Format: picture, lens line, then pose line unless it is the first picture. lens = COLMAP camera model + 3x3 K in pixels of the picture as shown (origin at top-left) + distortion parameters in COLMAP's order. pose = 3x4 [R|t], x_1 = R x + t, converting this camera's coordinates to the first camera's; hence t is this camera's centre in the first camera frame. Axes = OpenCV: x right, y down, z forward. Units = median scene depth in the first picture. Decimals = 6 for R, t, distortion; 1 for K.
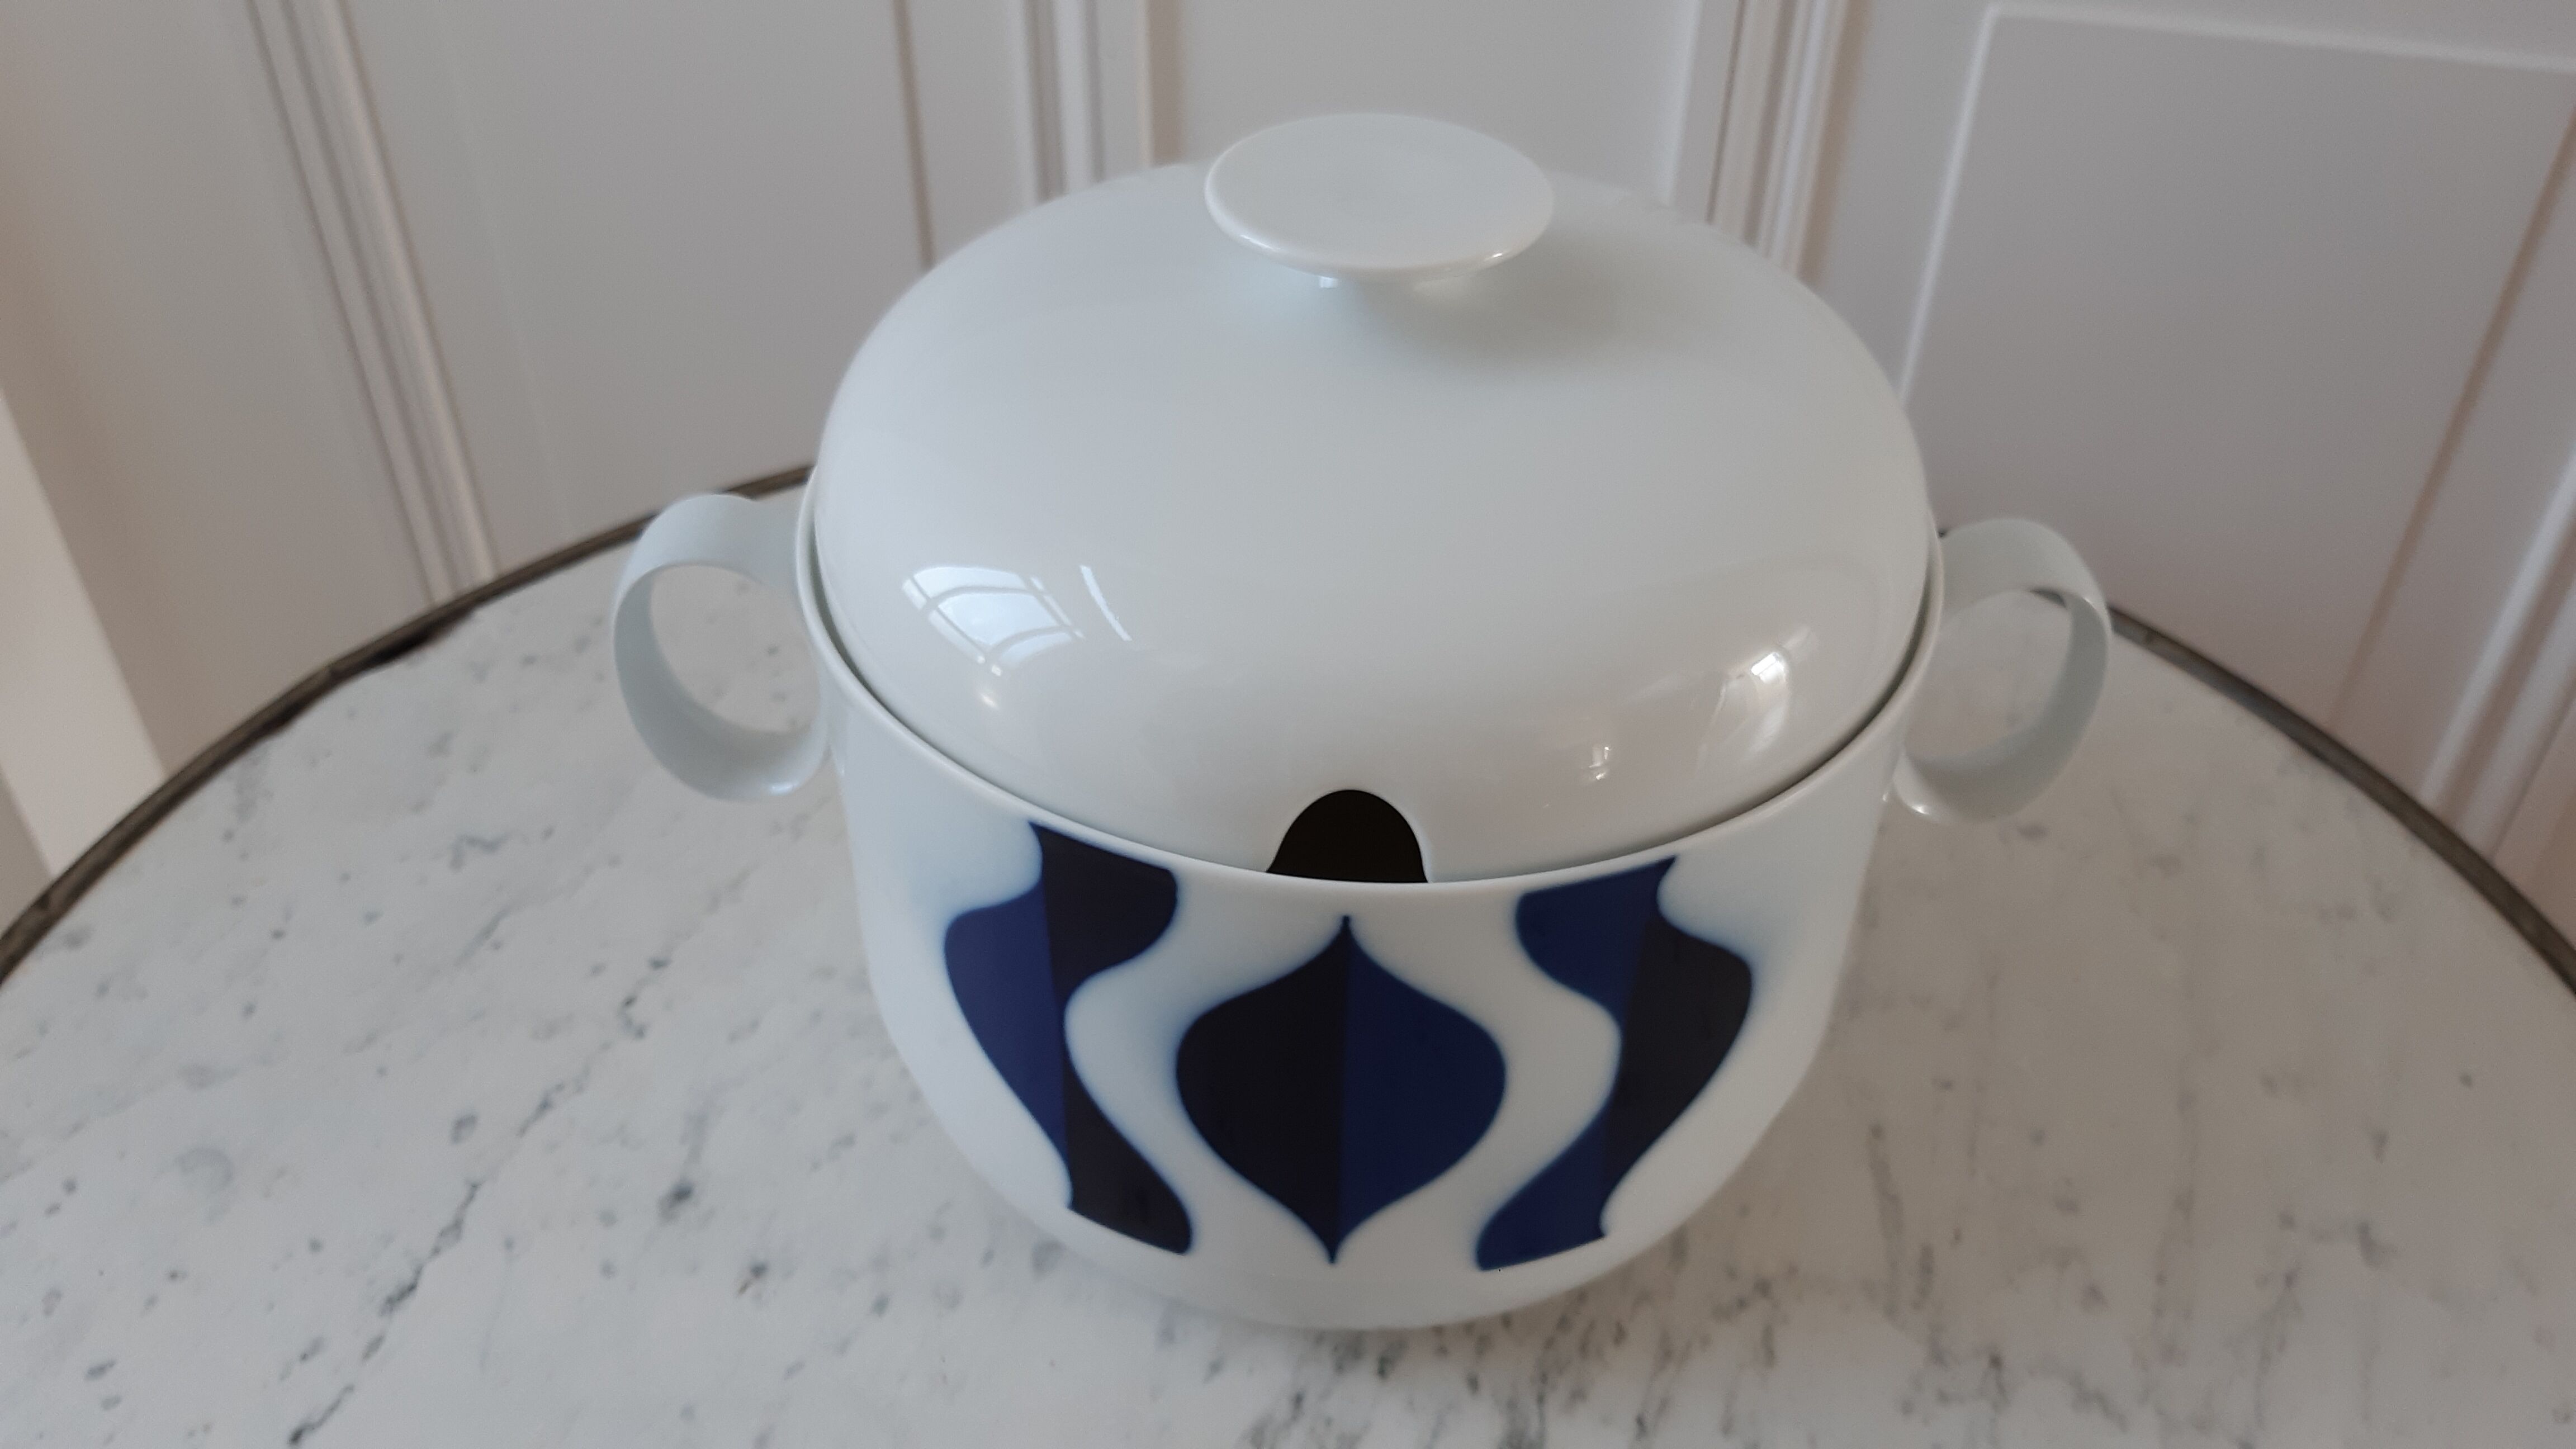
lens RADIAL K [[2044.2, 0, 1288.0], [0, 2044.2, 724.5], [0, 0, 1]] dist [0.024156, -0.095738]
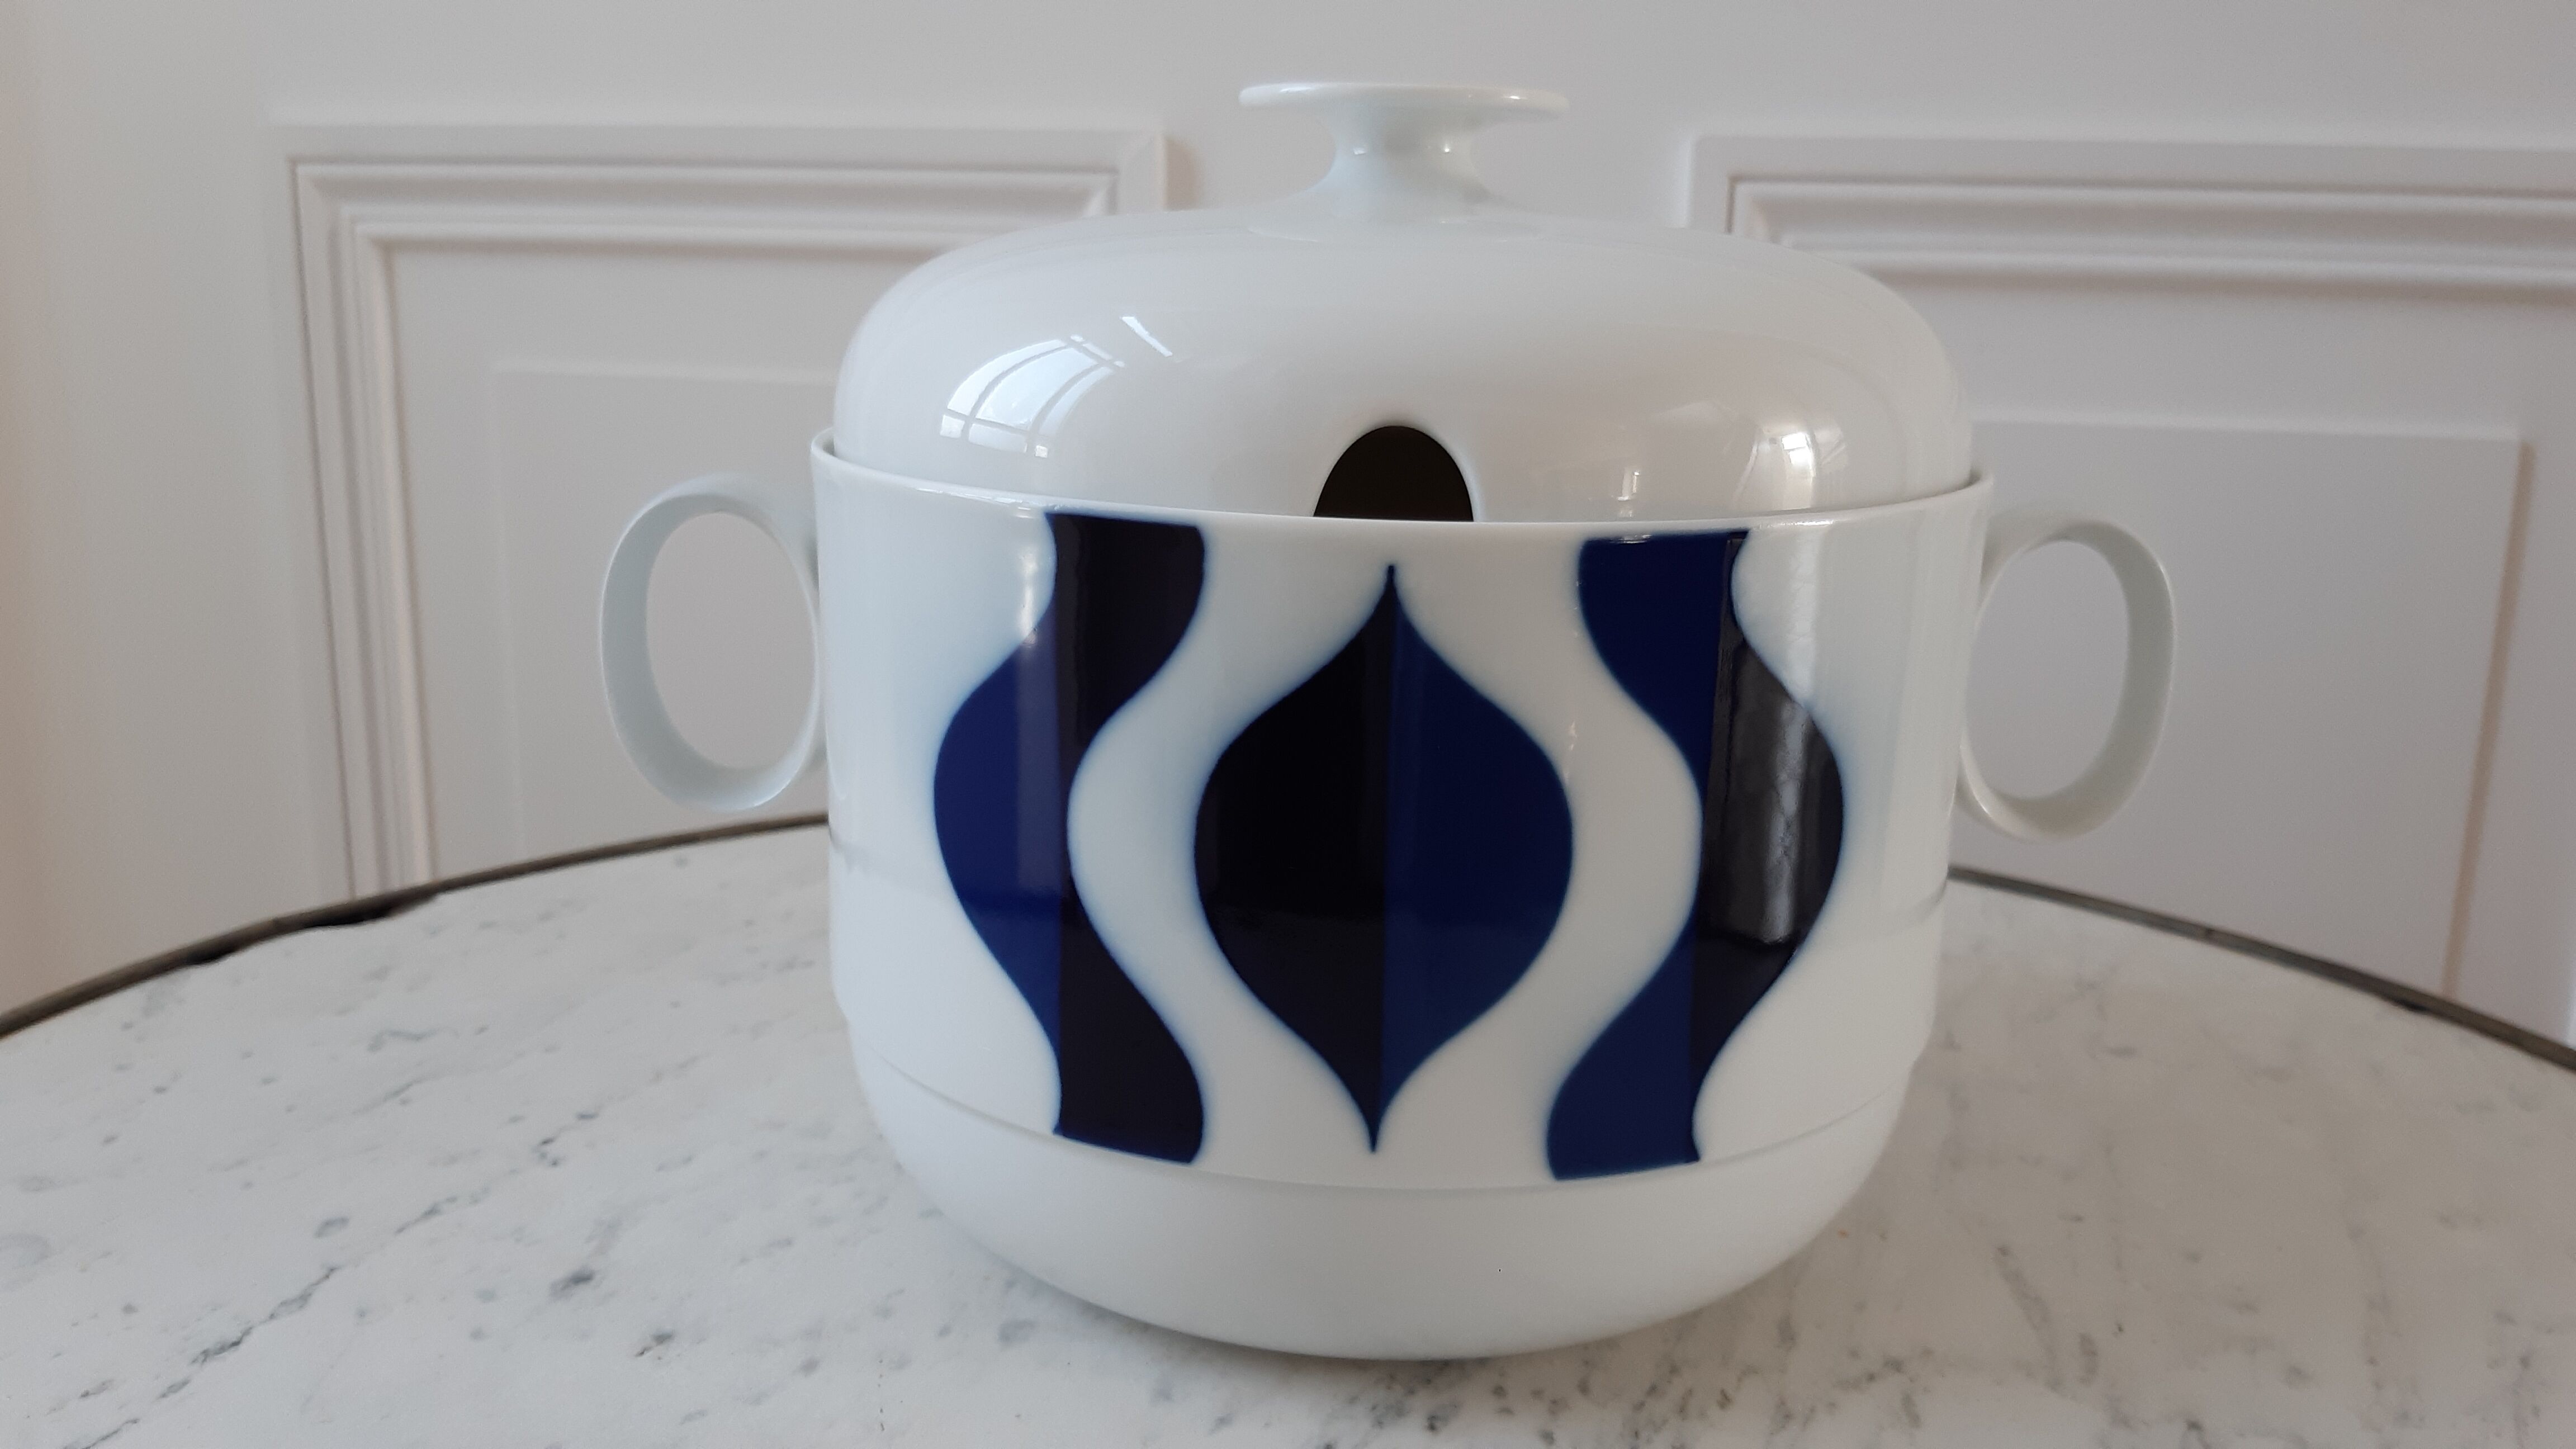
lens RADIAL K [[2044.2, 0, 1288.0], [0, 2044.2, 724.5], [0, 0, 1]] dist [0.024156, -0.095738]
pose [[0.999953, 0.006119, 0.007571, -0.017121], [-0.002158, 0.897732, -0.440536, 0.403351], [-0.009492, 0.440499, 0.897703, 0.157327]]
